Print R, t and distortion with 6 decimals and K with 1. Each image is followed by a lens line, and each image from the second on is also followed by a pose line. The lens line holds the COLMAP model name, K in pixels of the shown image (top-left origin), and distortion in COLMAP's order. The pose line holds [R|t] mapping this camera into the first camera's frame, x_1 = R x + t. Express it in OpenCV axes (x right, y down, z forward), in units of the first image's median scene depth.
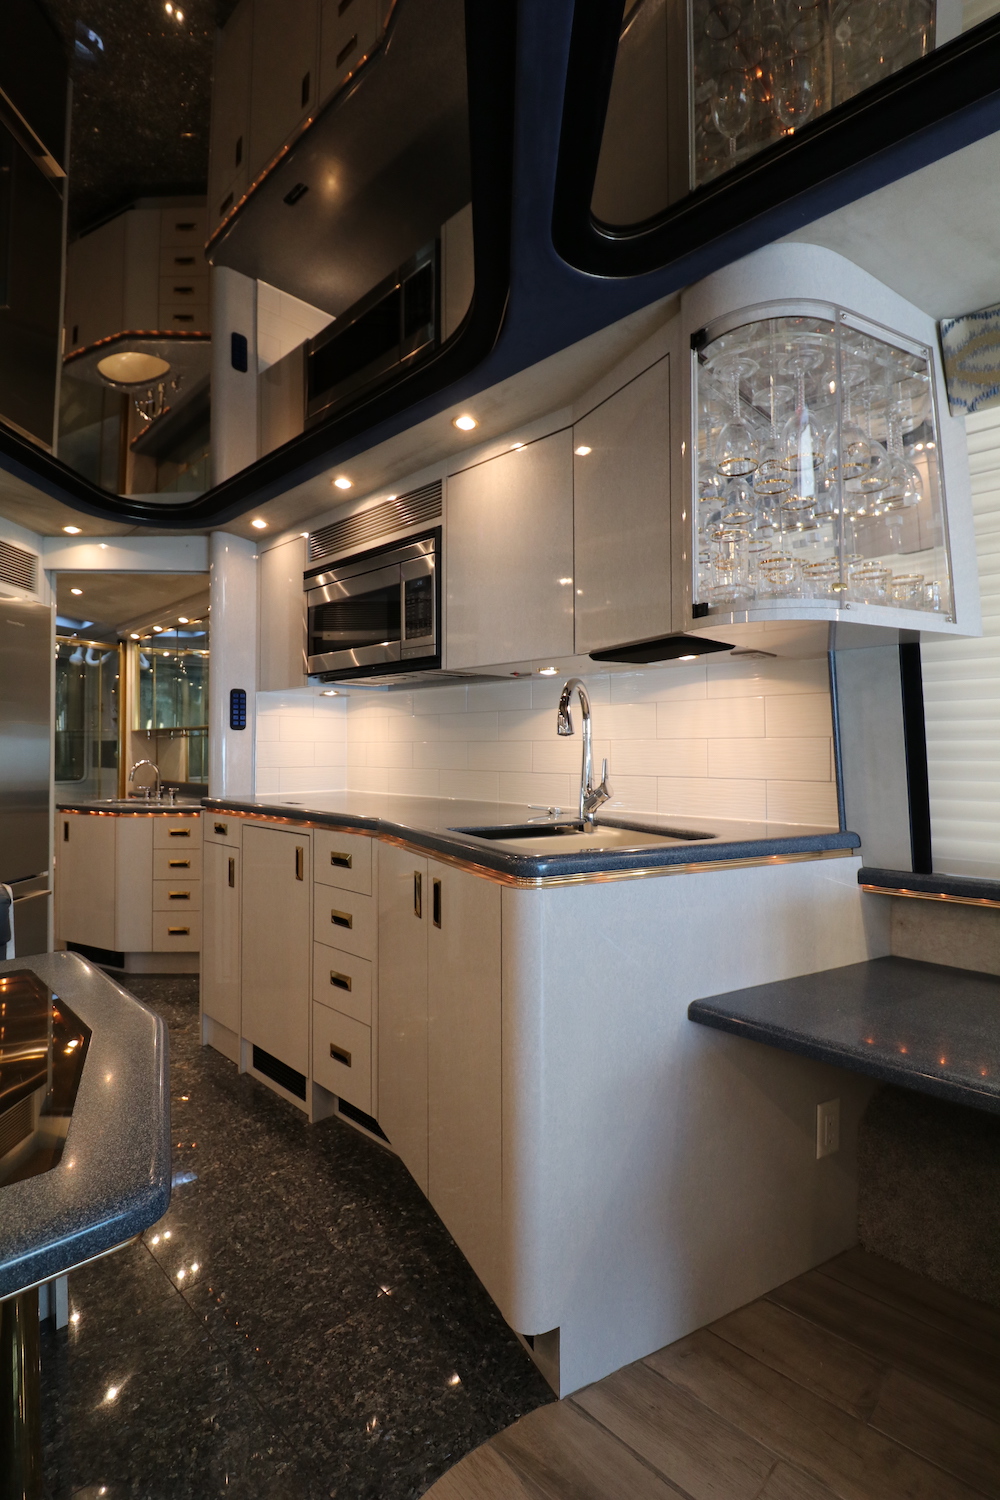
lens RADIAL K [[695.3, 0, 510.6], [0, 695.3, 739.4], [0, 0, 1]] dist [-0.000985, -0.012668]
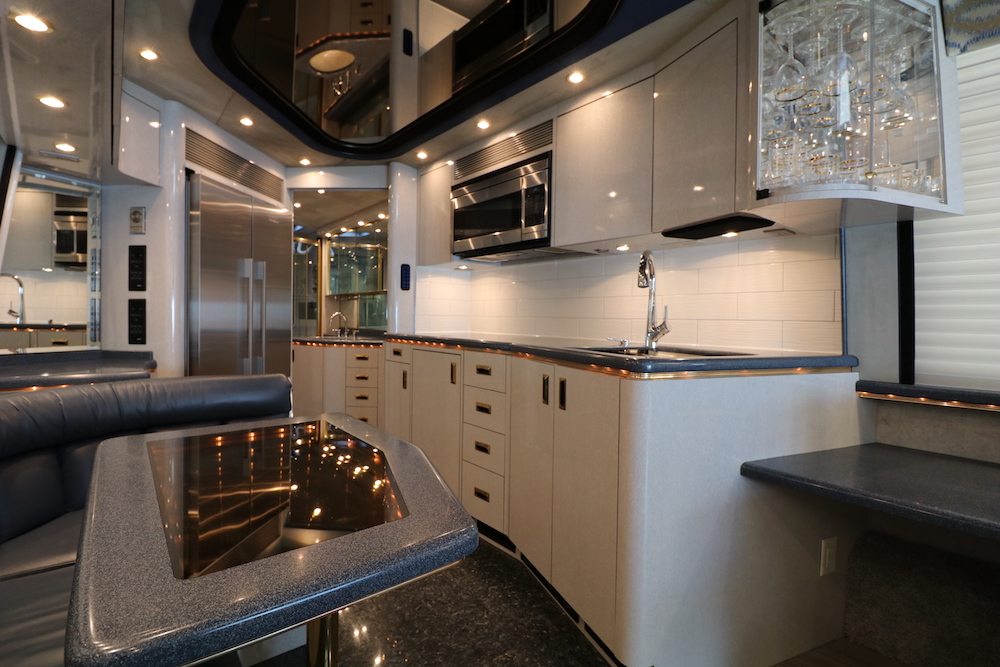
lens RADIAL K [[463.6, 0, 494.3], [0, 463.6, 326.2], [0, 0, 1]] dist [-0.000985, -0.012668]
pose [[0.993711, 0.017276, -0.110633, -0.108347], [-0.013595, 0.999331, 0.033938, 0.040500], [0.111145, -0.032221, 0.993282, -0.019183]]
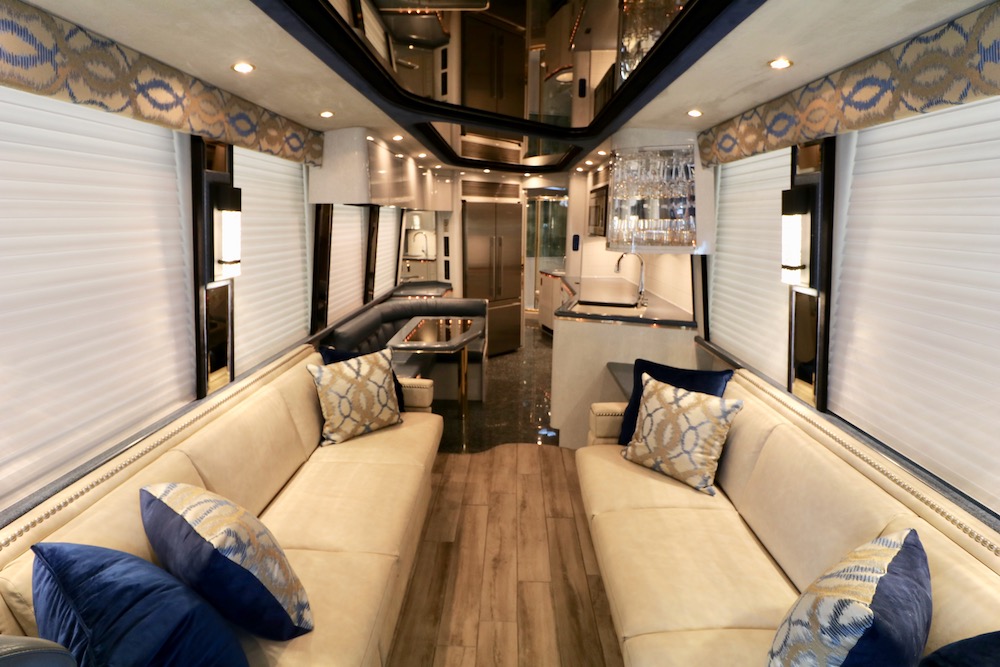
lens RADIAL K [[472.7, 0, 491.0], [0, 472.7, 330.8], [0, 0, 1]] dist [-0.031446, -0.000154]
pose [[0.661952, 0.172396, -0.729451, 1.004177], [0.010127, 0.971045, 0.238684, -0.203585], [0.749478, -0.165384, 0.641039, -0.552328]]
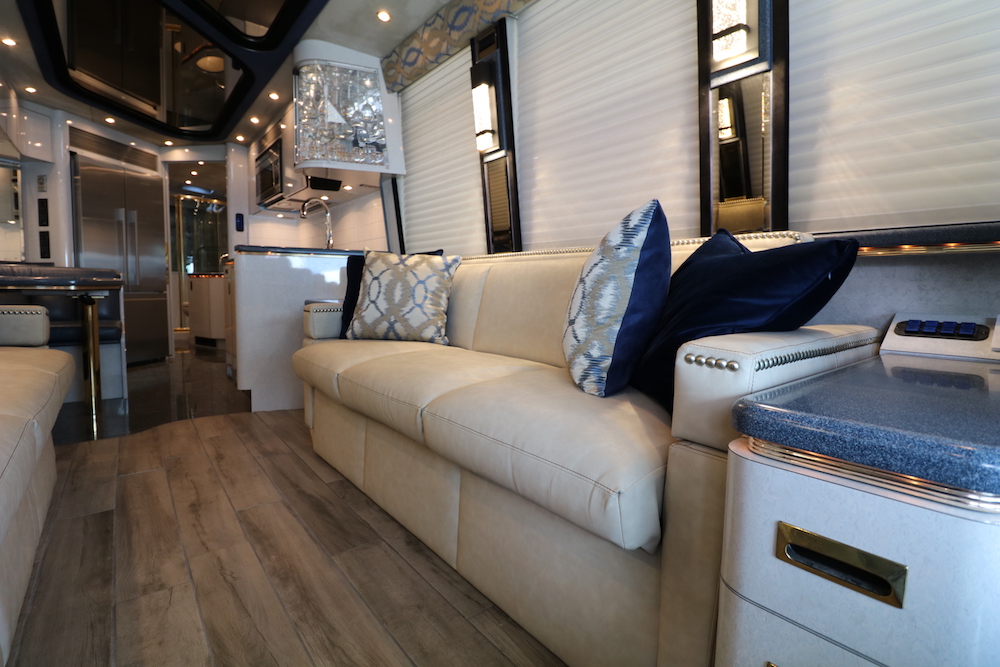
lens RADIAL K [[463.6, 0, 494.3], [0, 463.6, 326.2], [0, 0, 1]] dist [-0.000985, -0.012668]
pose [[0.991661, 0.026927, -0.126030, 0.891505], [-0.014825, 0.995272, 0.095992, 0.192660], [0.128019, -0.093324, 0.987371, -0.596061]]
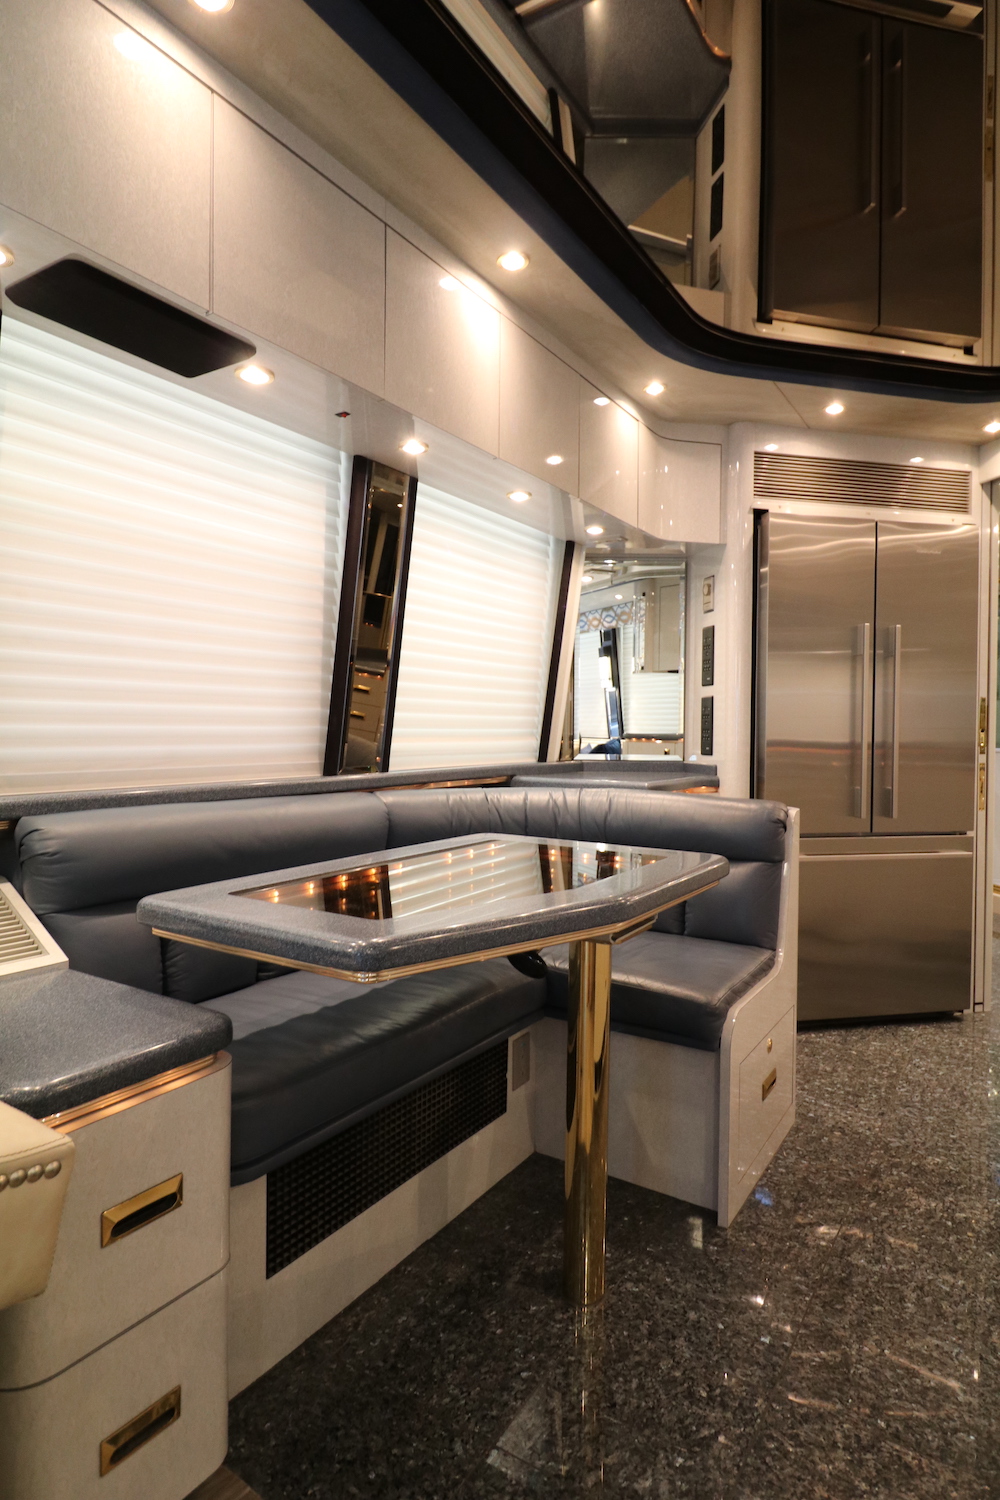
lens RADIAL K [[832.4, 0, 506.9], [0, 832.4, 743.1], [0, 0, 1]] dist [0.000314, -0.013412]
pose [[0.199030, 0.019319, -0.979803, 0.323421], [0.006128, 0.999762, 0.020957, 0.073404], [0.979974, -0.010175, 0.198864, 0.297958]]
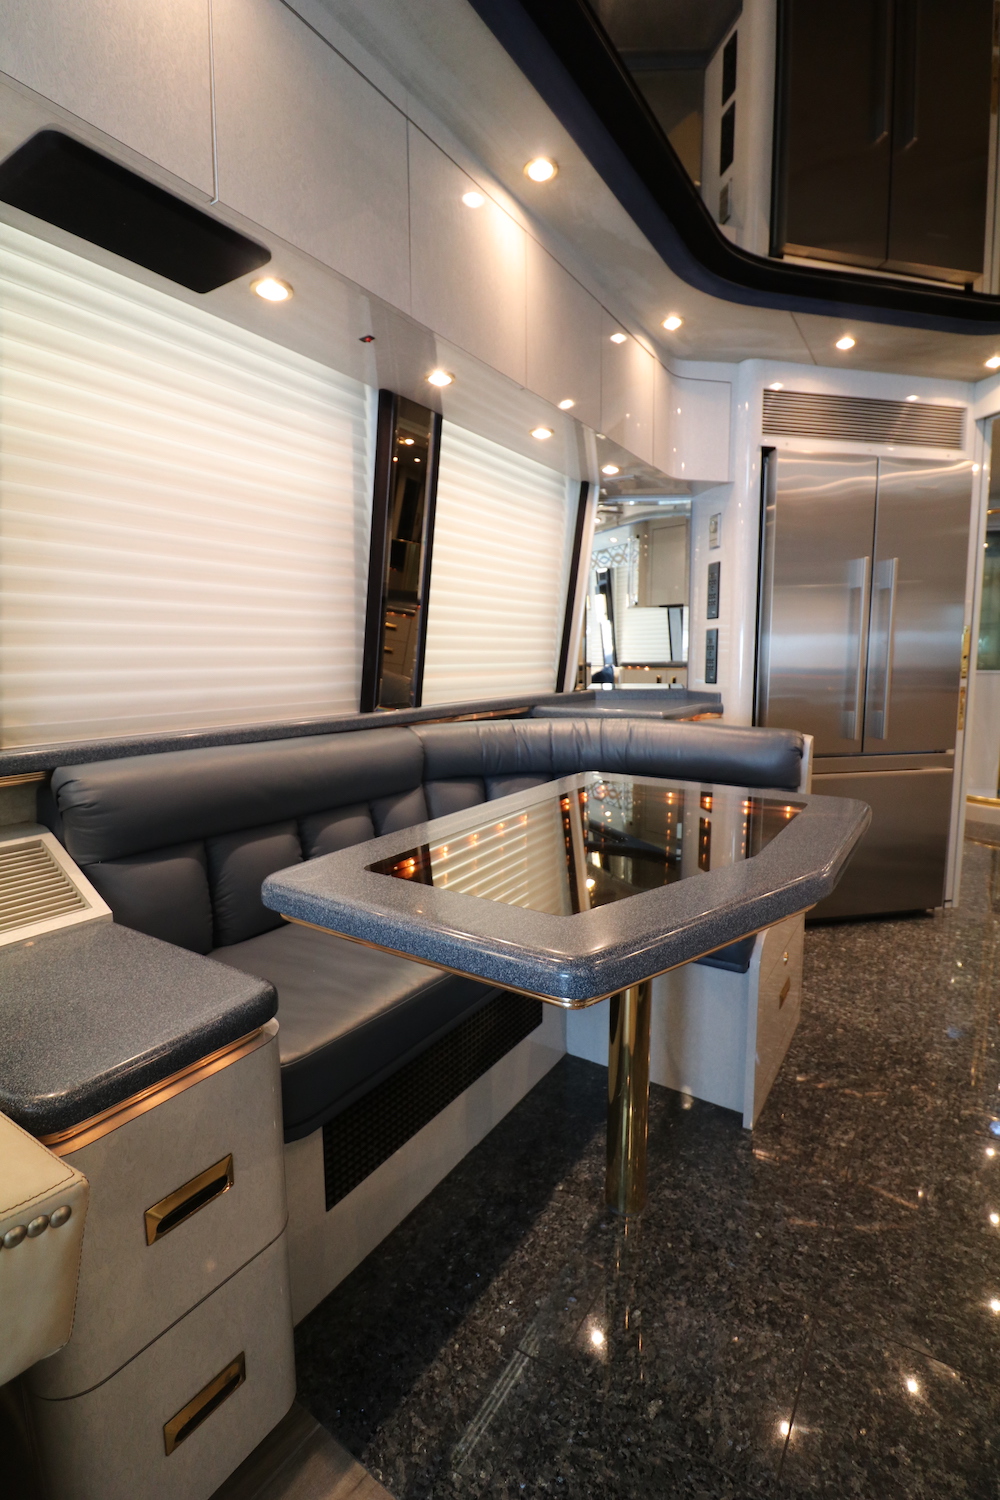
lens RADIAL K [[689.5, 0, 505.1], [0, 689.5, 744.2], [0, 0, 1]] dist [-0.002260, -0.013022]
pose [[0.194348, 0.121885, -0.973331, 0.180907], [0.022542, 0.991433, 0.128653, 0.064138], [0.980674, -0.046944, 0.189936, 0.292305]]
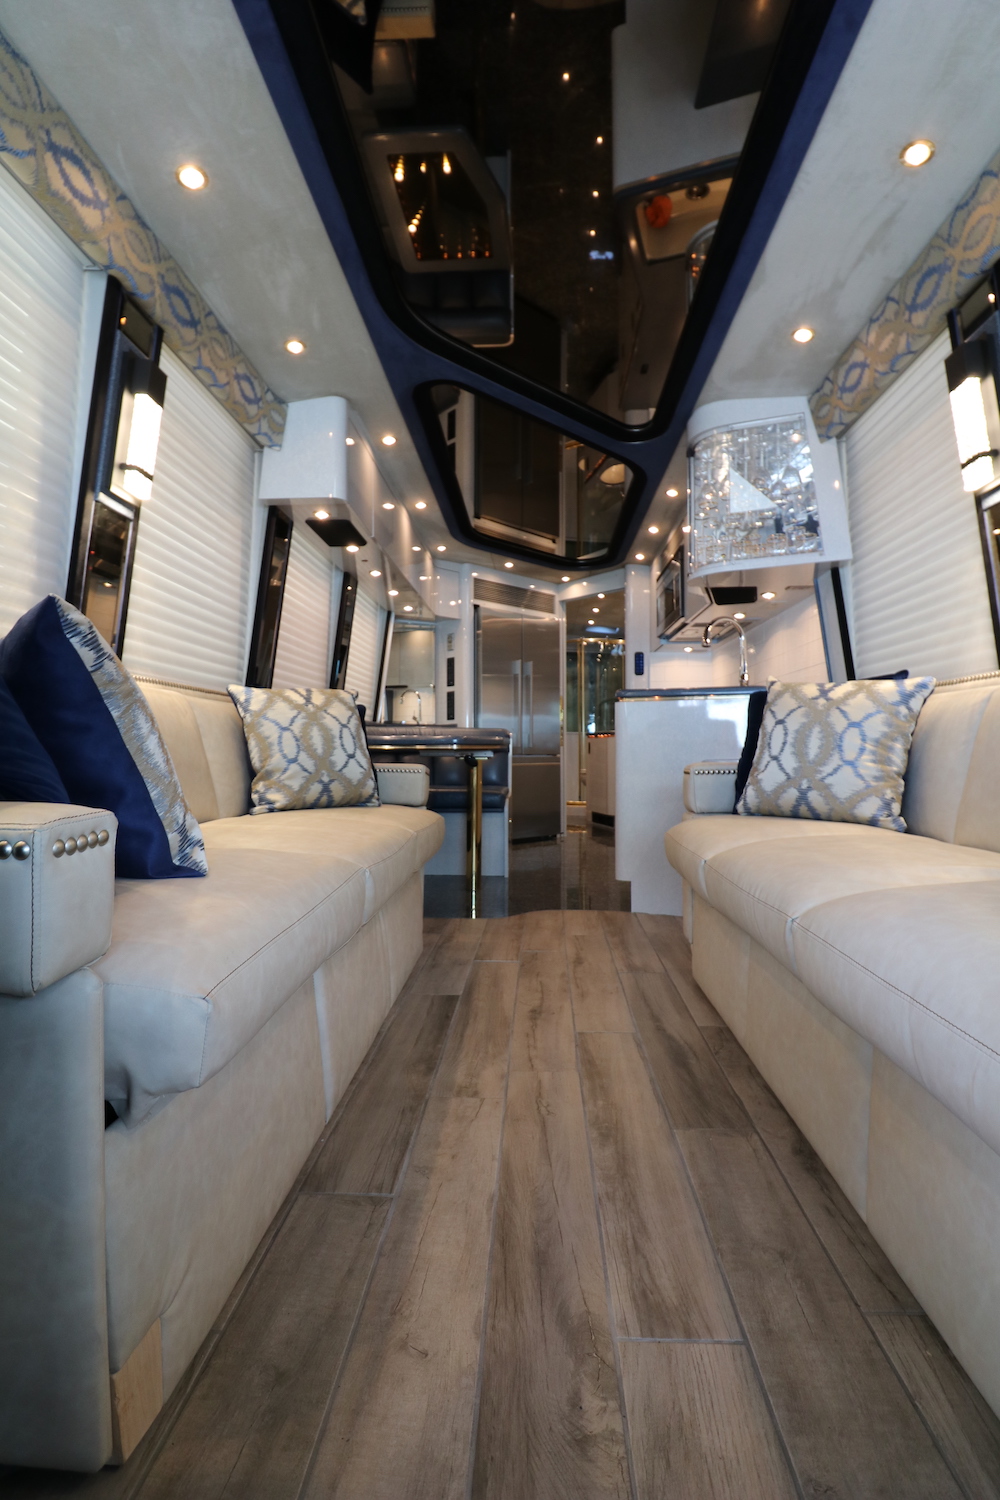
lens RADIAL K [[695.3, 0, 510.6], [0, 695.3, 739.4], [0, 0, 1]] dist [-0.000985, -0.012668]
pose [[0.662593, -0.012378, -0.748877, 0.980185], [0.012953, 0.999903, -0.005067, 0.212404], [0.748868, -0.006343, 0.662689, -0.563571]]
